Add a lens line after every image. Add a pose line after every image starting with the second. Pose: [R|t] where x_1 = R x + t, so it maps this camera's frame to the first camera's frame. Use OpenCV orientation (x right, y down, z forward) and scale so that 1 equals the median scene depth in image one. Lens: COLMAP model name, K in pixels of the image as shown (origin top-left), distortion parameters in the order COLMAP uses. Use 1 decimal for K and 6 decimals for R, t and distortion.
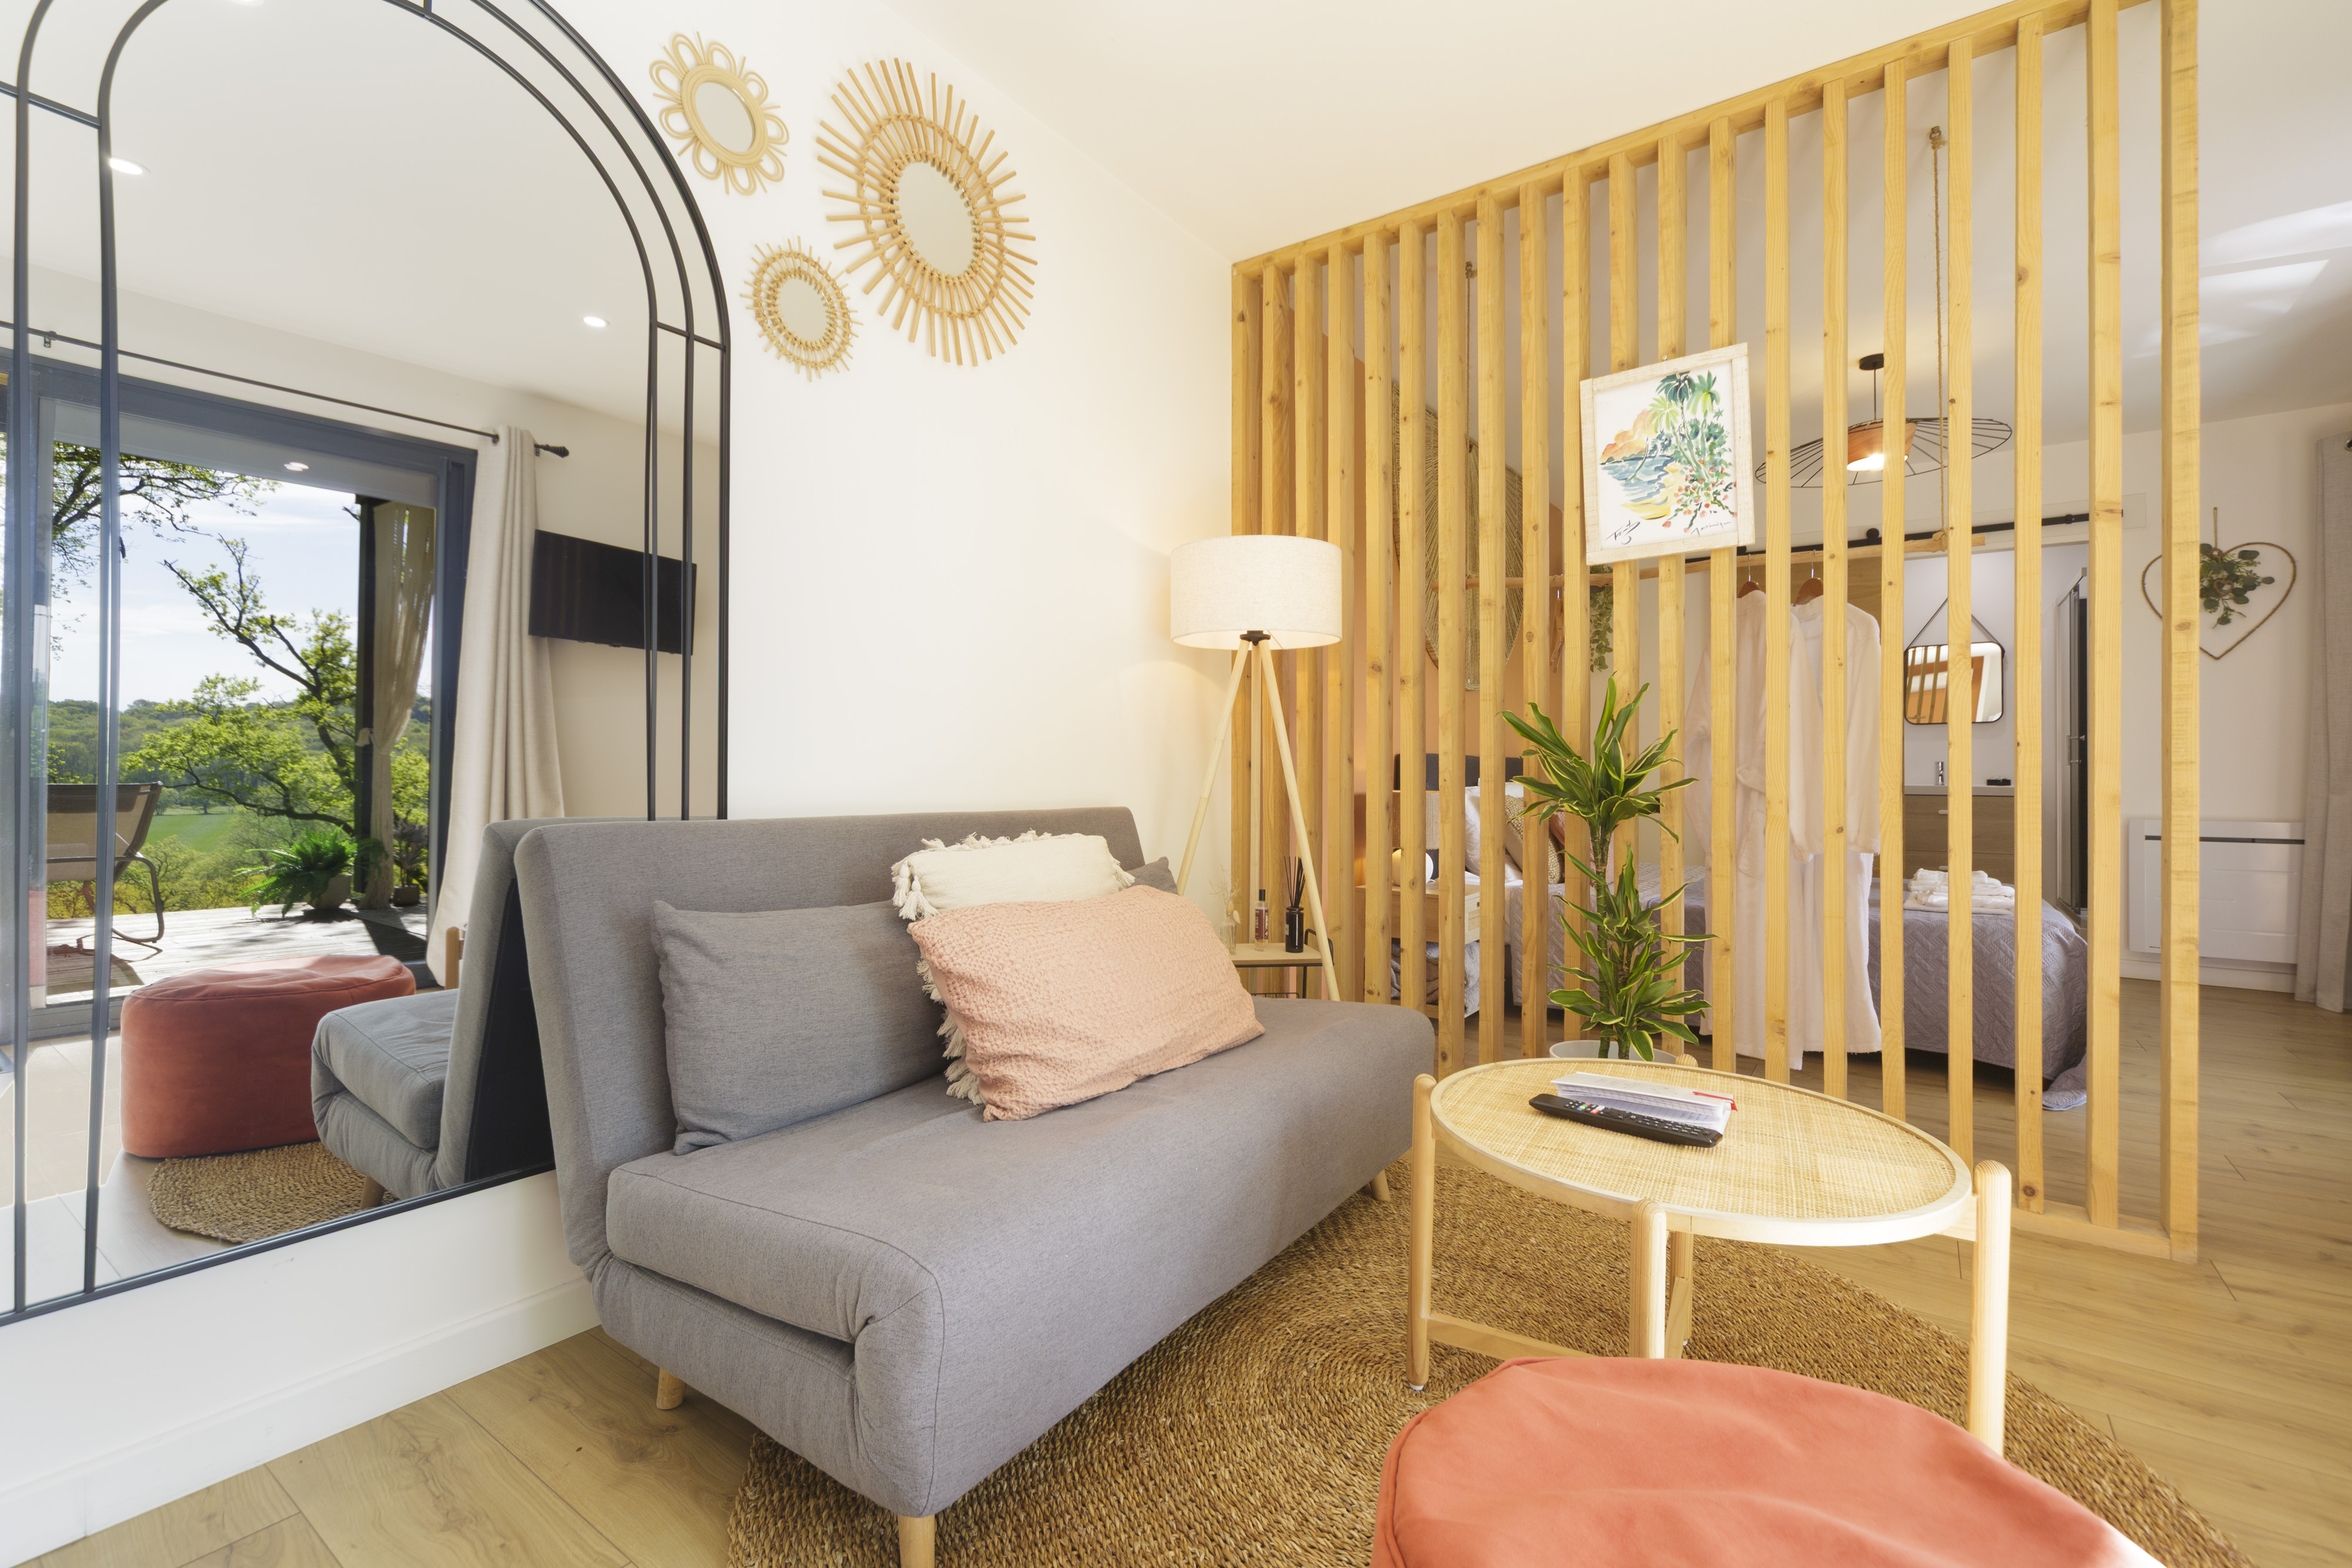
lens RADIAL K [[1020.5, 0, 1176.8], [0, 1020.5, 782.7], [0, 0, 1]] dist [-0.009438, -0.000114]
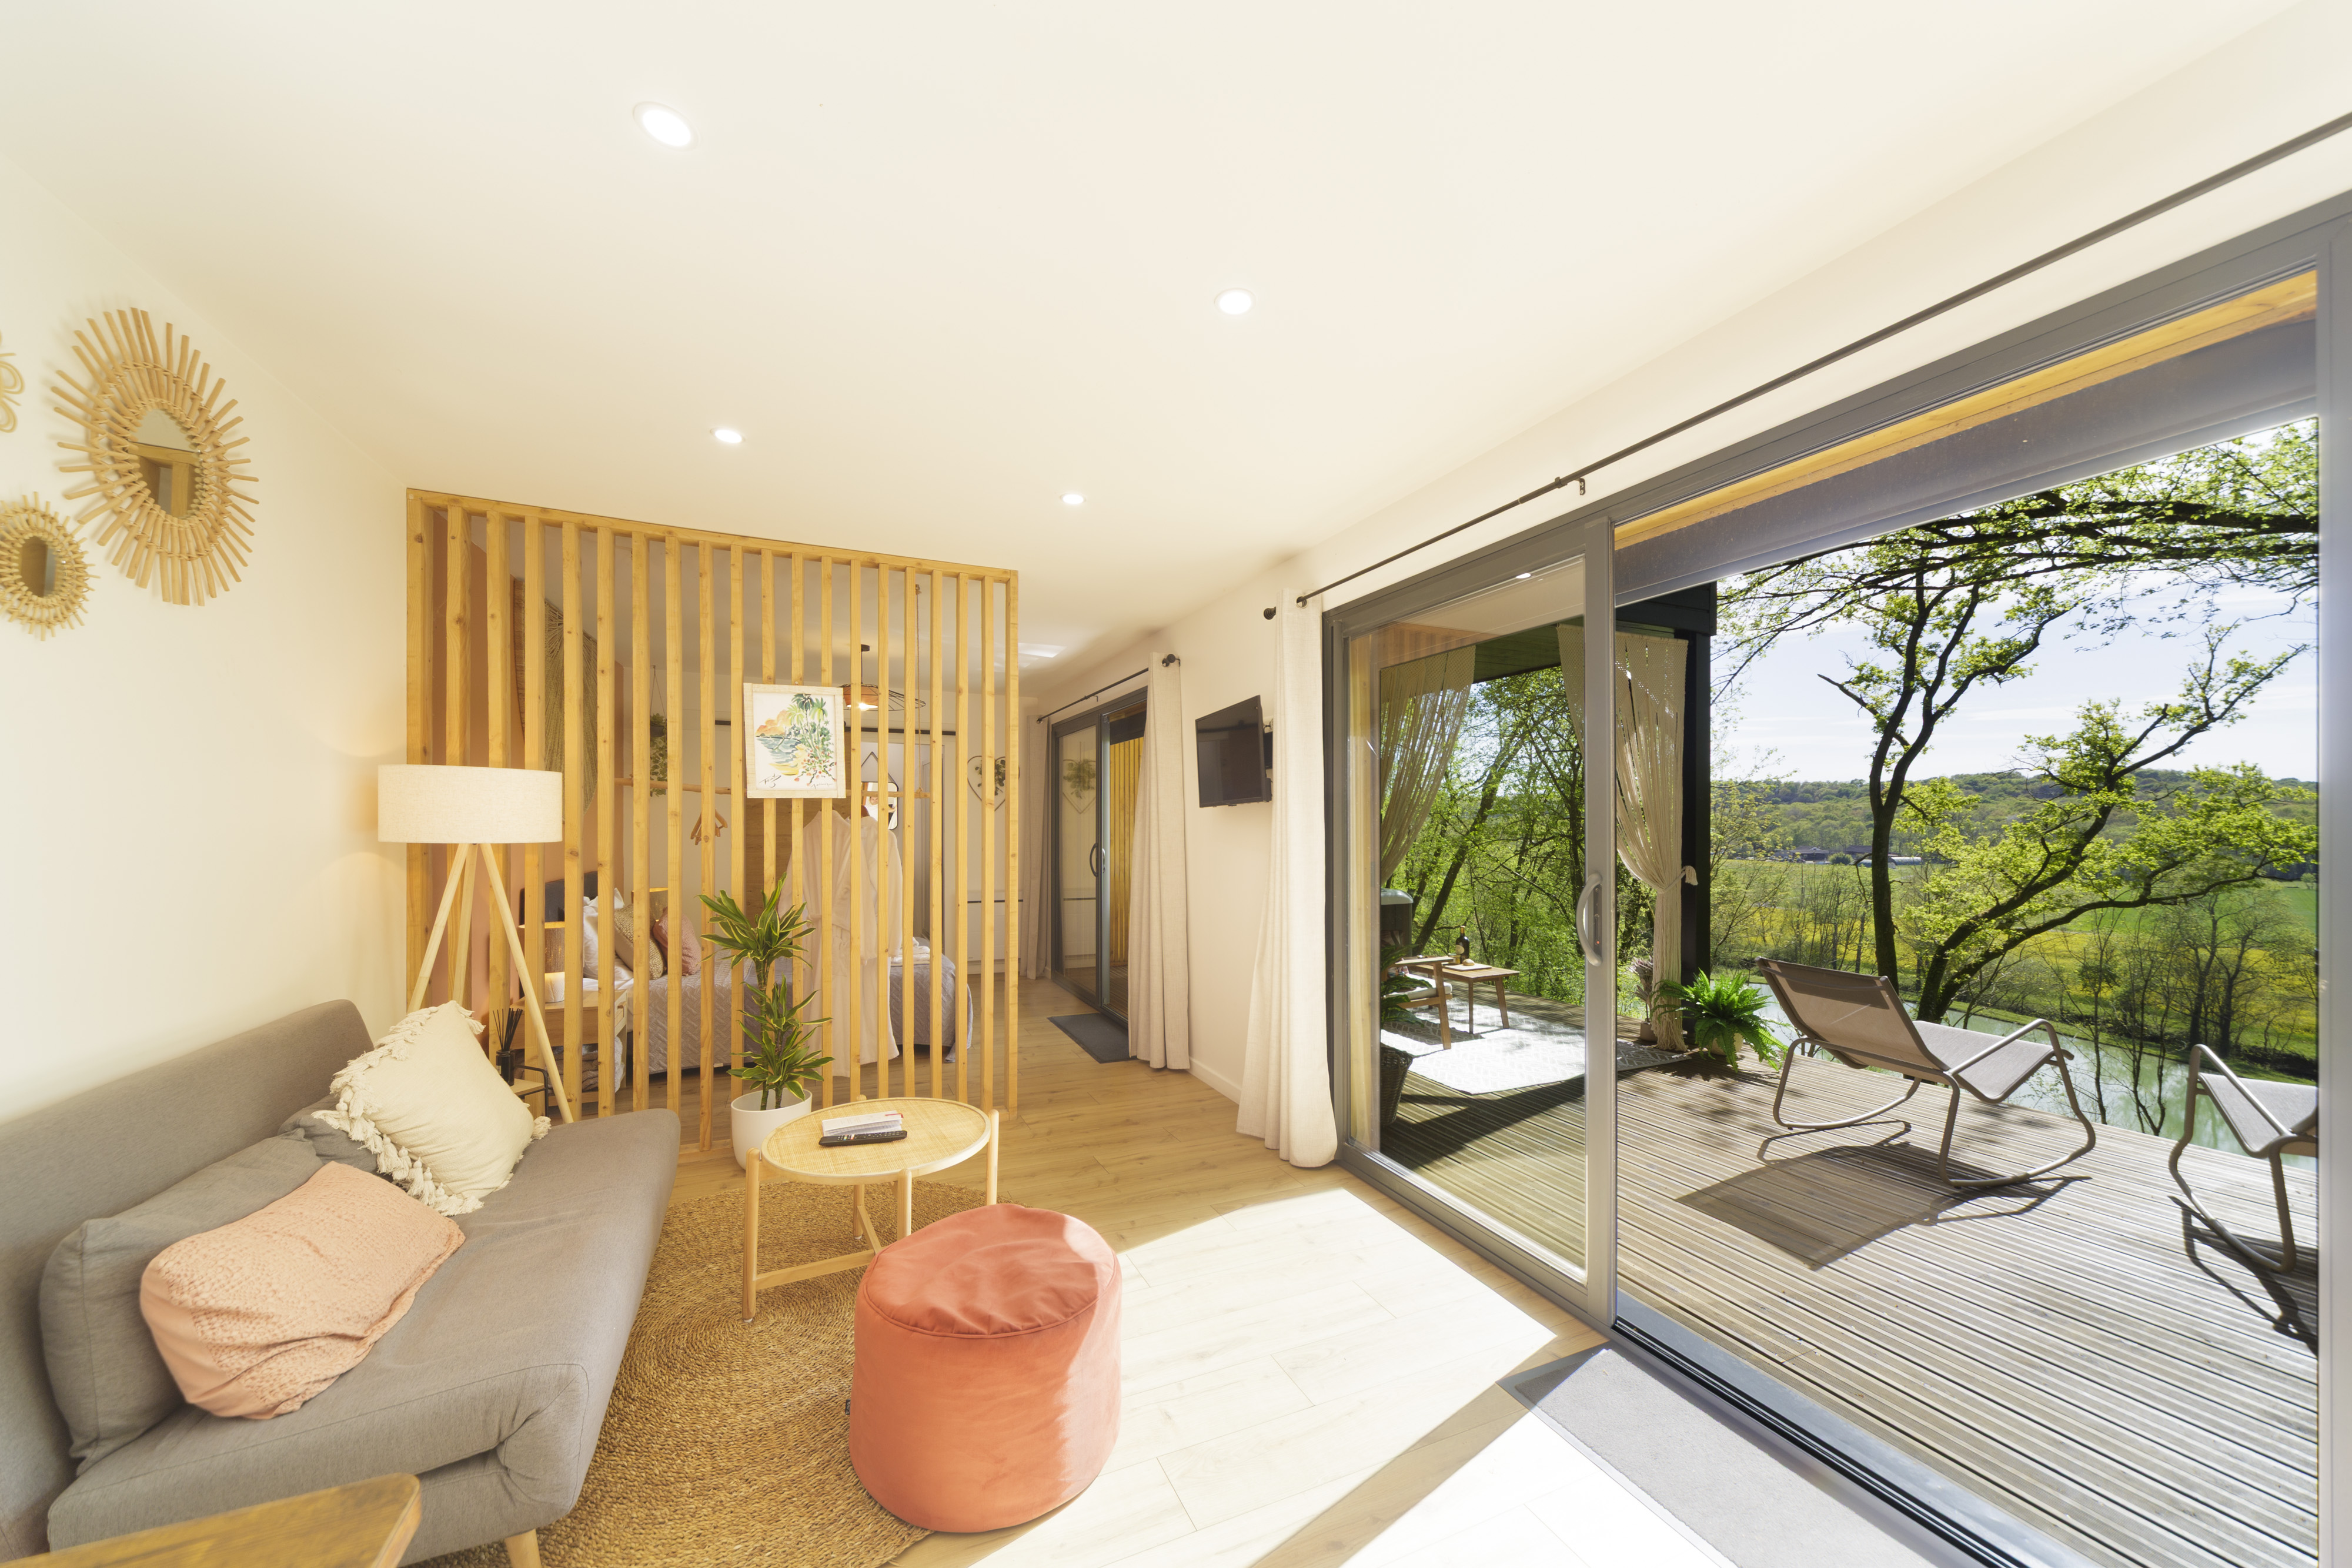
lens RADIAL K [[802.8, 0, 1147.8], [0, 802.8, 829.8], [0, 0, 1]] dist [0.003042, 0.000108]
pose [[0.526514, -0.001934, 0.850164, -0.366031], [0.004800, 0.999988, -0.000698, -0.169222], [-0.850153, 0.004448, 0.526517, -0.218838]]
